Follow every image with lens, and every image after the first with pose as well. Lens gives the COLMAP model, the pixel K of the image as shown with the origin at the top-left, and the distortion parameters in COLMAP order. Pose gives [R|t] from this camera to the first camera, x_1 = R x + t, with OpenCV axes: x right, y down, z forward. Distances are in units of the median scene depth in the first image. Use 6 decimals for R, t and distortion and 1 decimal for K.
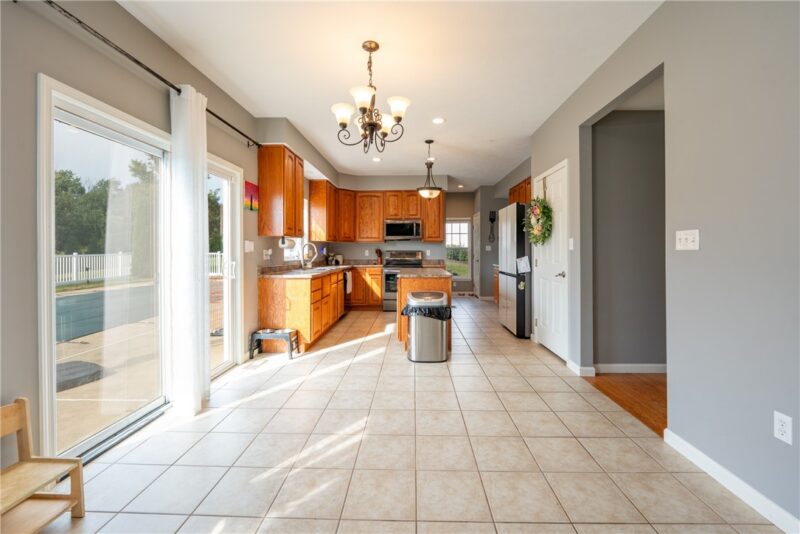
lens RADIAL K [[327.8, 0, 409.9], [0, 327.8, 250.4], [0, 0, 1]] dist [0.008518, -0.000121]
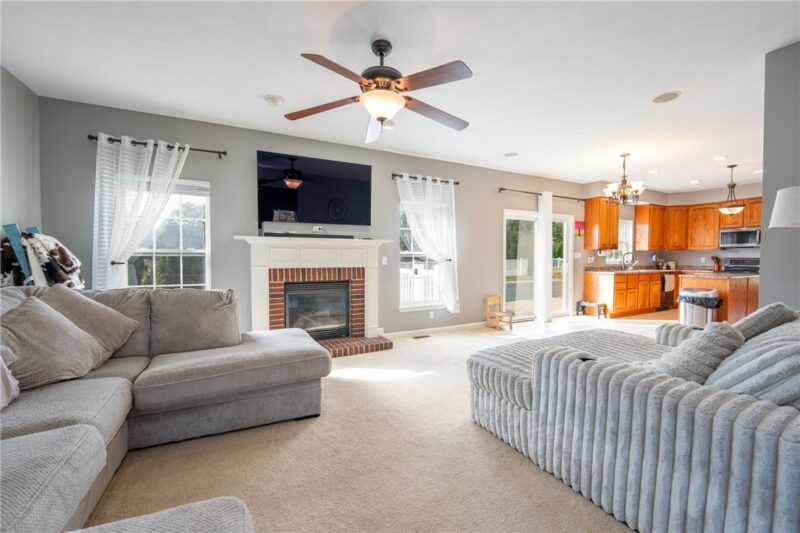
lens RADIAL K [[327.8, 0, 395.2], [0, 327.8, 265.5], [0, 0, 1]] dist [0.008518, -0.000121]
pose [[0.454644, 0.023106, -0.890374, 0.659288], [0.000922, 0.999651, 0.026413, -0.005042], [0.890673, -0.012830, 0.454464, -0.724054]]
